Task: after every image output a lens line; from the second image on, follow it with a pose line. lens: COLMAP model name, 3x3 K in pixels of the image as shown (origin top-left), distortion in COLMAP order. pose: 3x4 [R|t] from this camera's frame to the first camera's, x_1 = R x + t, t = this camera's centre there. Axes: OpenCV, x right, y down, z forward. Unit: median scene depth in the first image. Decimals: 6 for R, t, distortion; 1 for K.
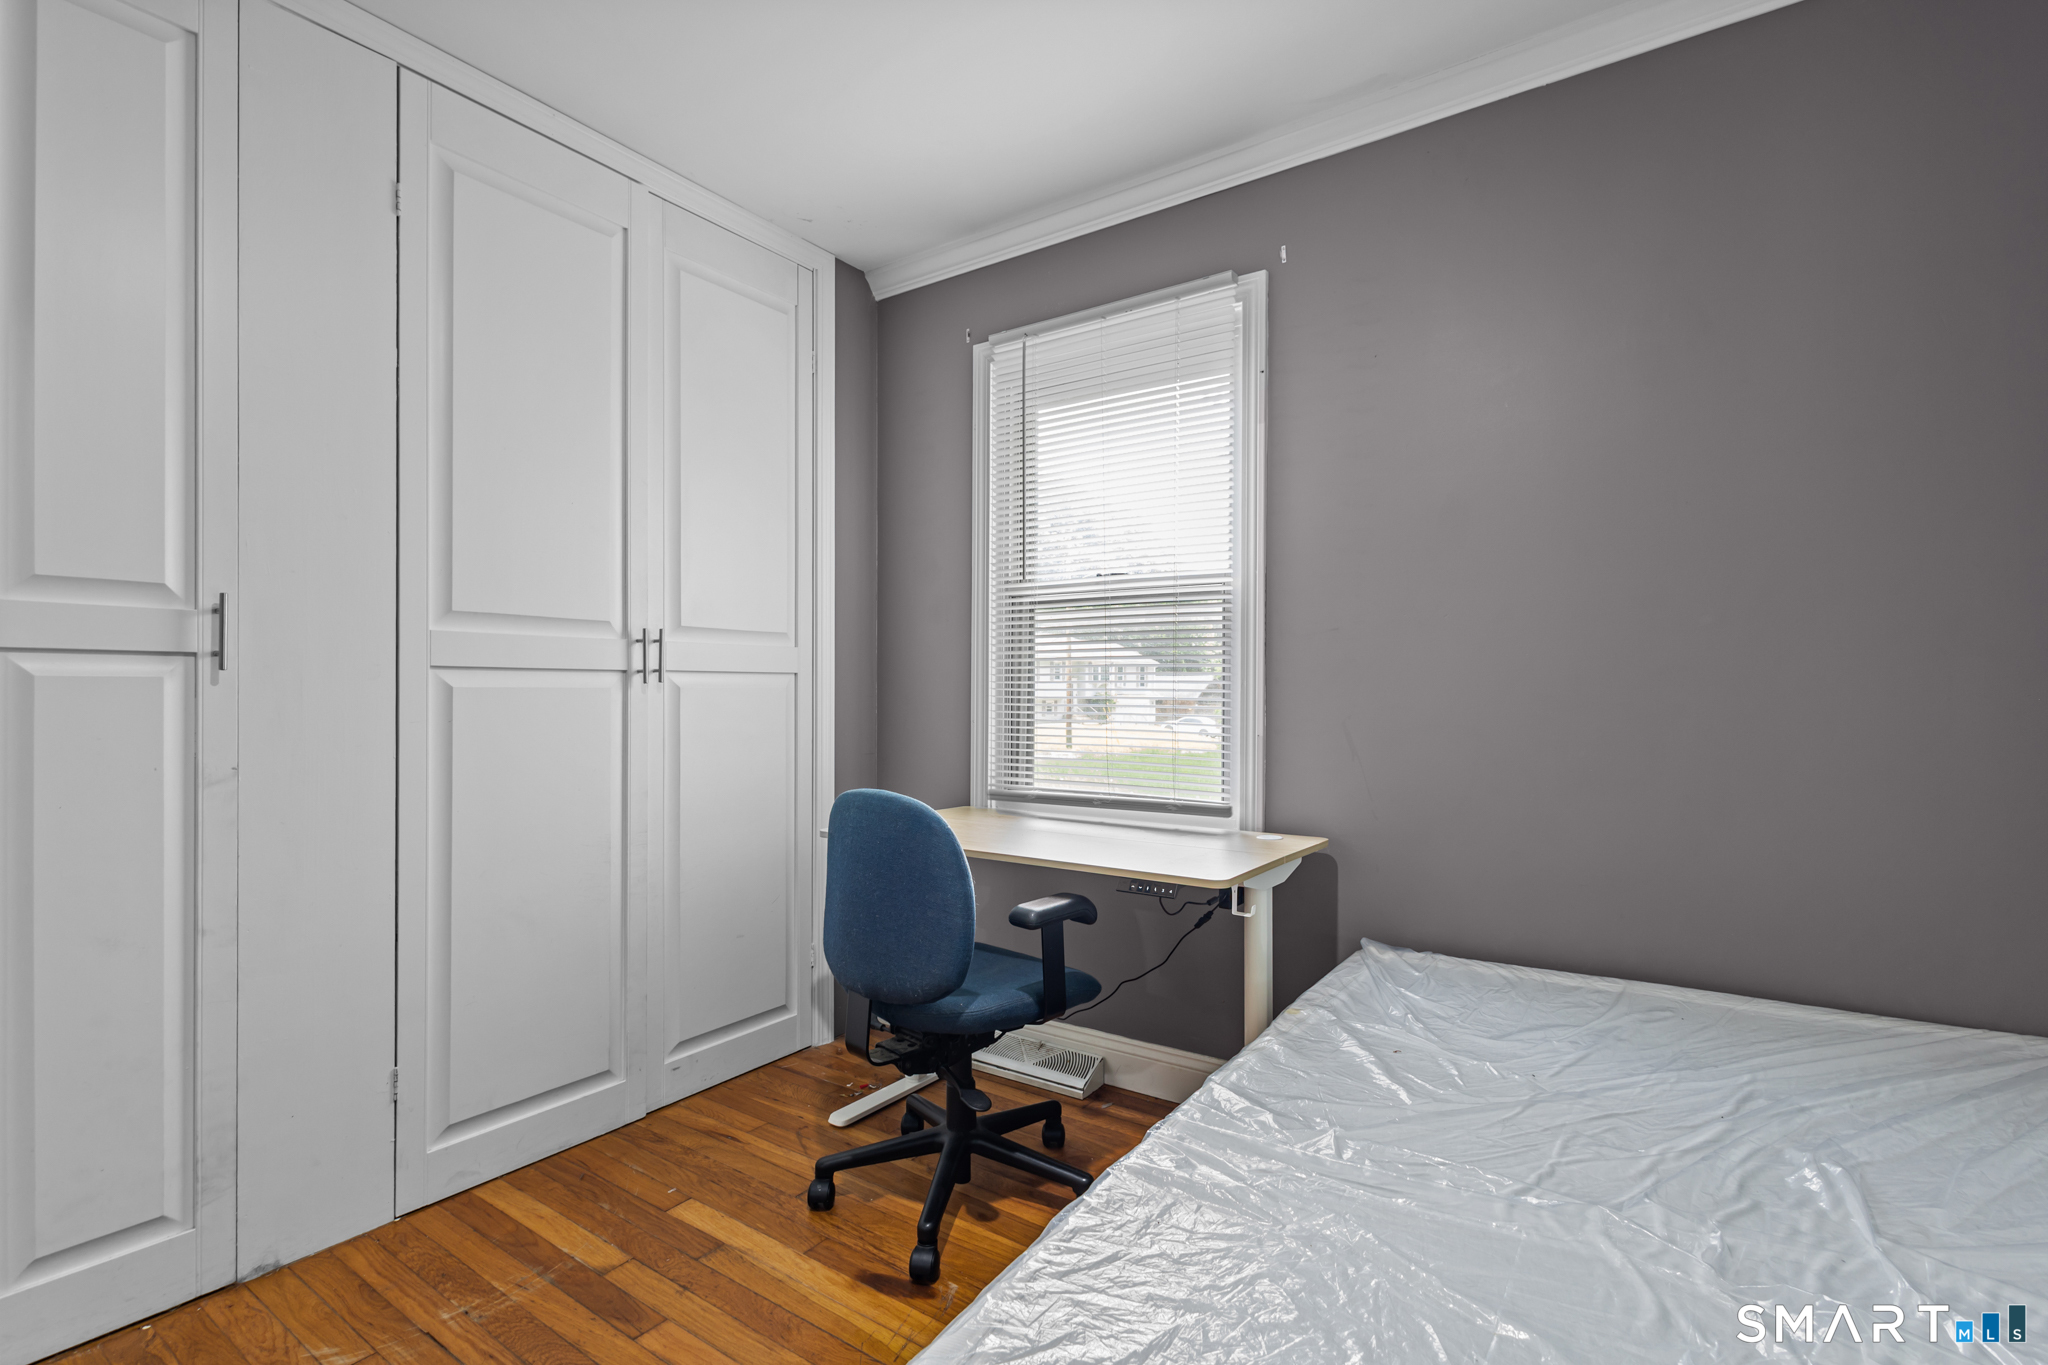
lens RADIAL K [[943.6, 0, 1019.1], [0, 943.6, 694.0], [0, 0, 1]] dist [-0.001647, -0.000317]
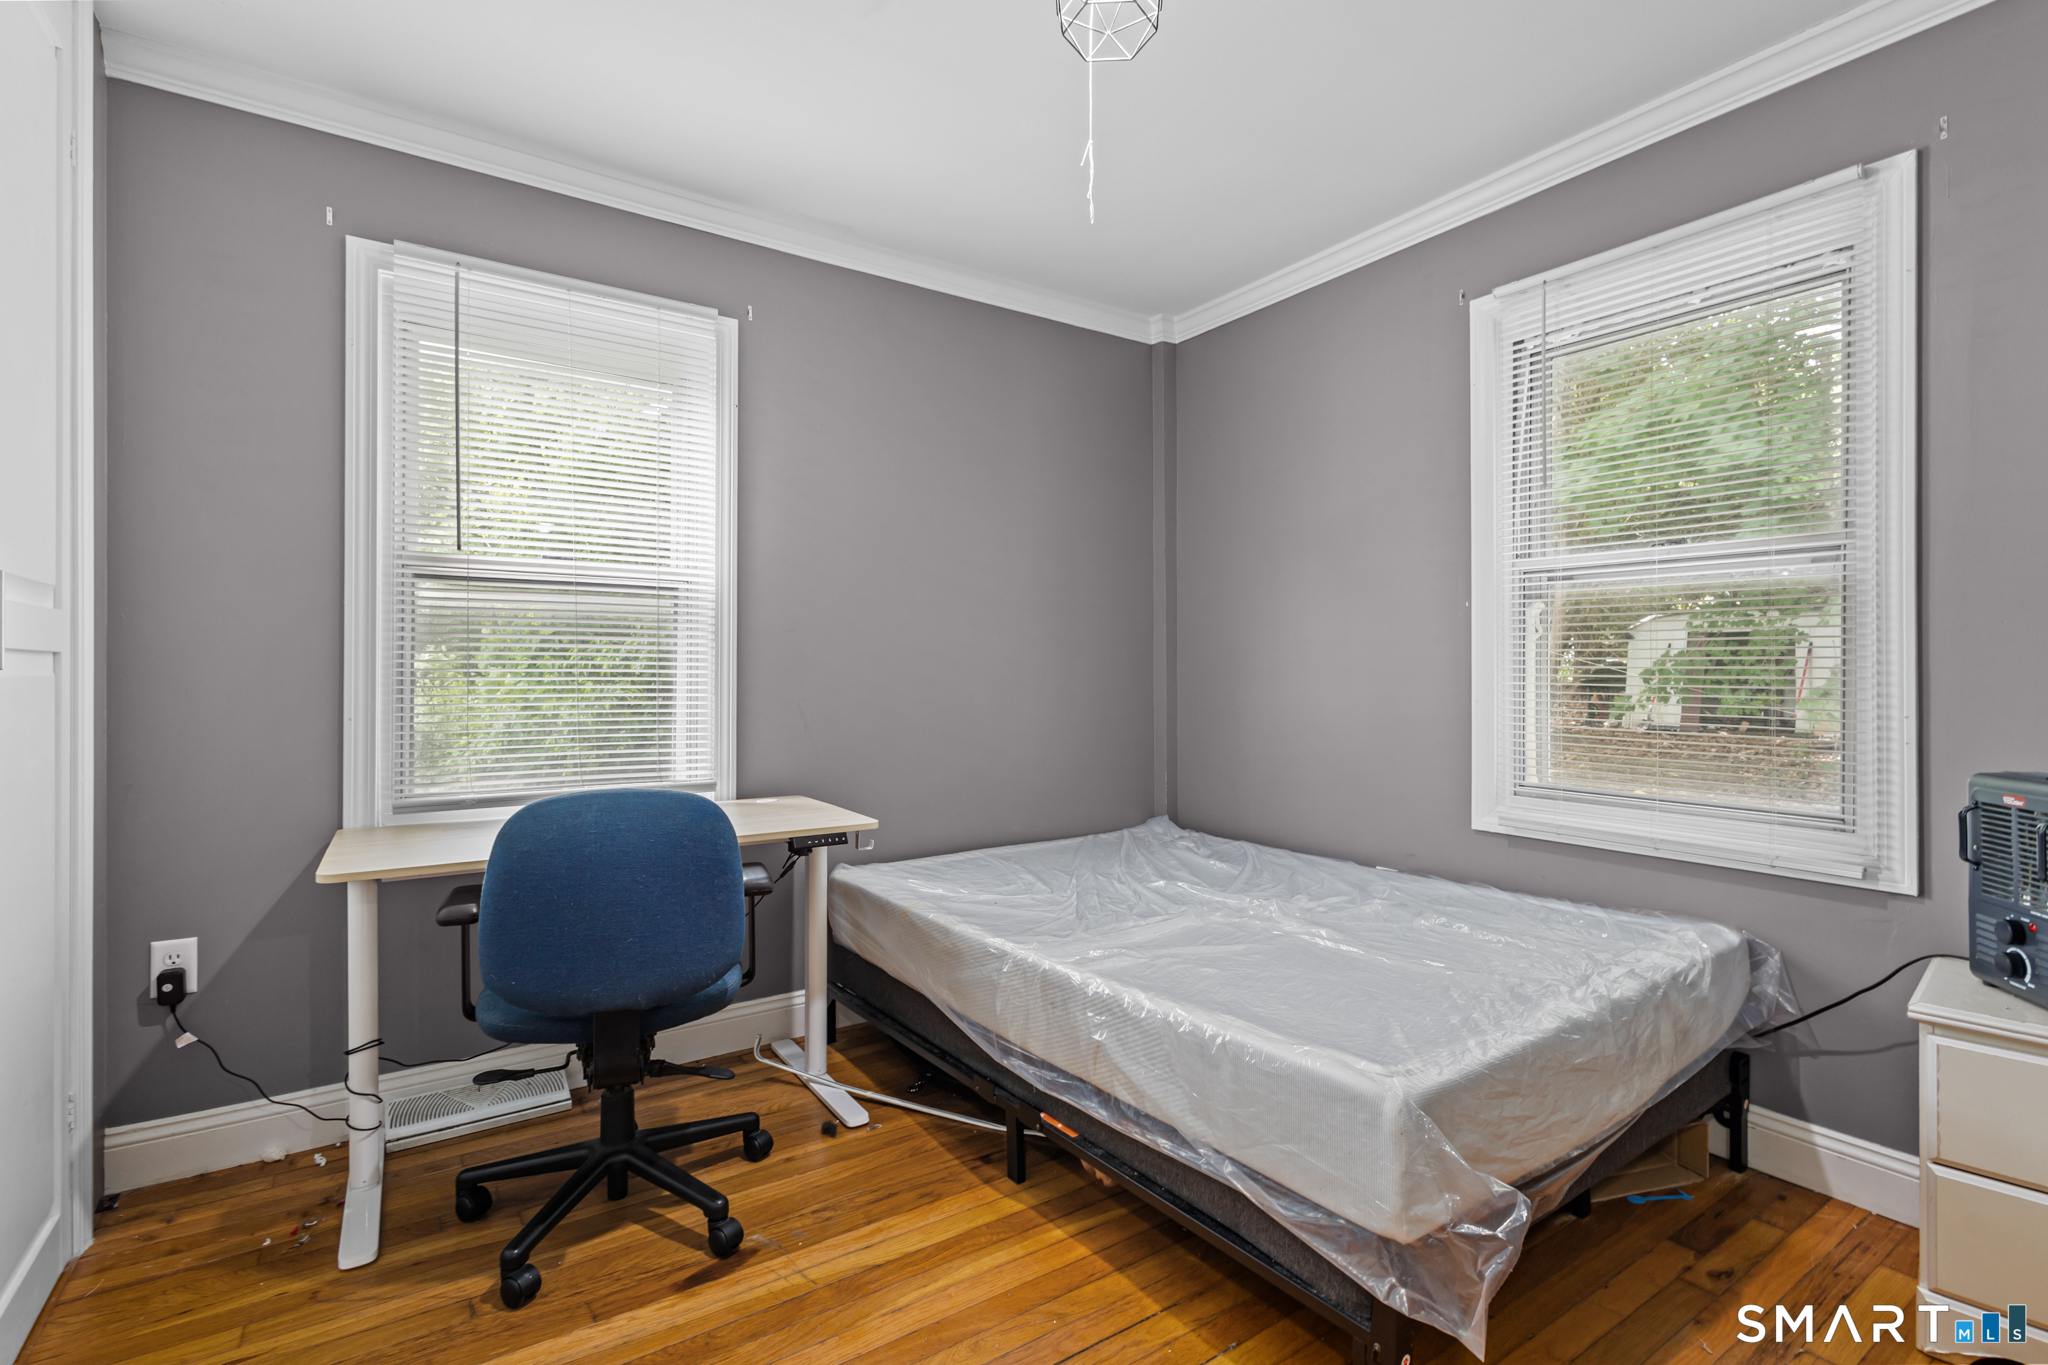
lens RADIAL K [[966.9, 0, 1030.9], [0, 966.9, 676.5], [0, 0, 1]] dist [-0.001912, -0.000098]
pose [[0.341234, -0.000302, 0.939978, -0.673399], [0.003918, 0.999992, -0.001101, -0.002751], [-0.939970, 0.004059, 0.341232, 0.224711]]
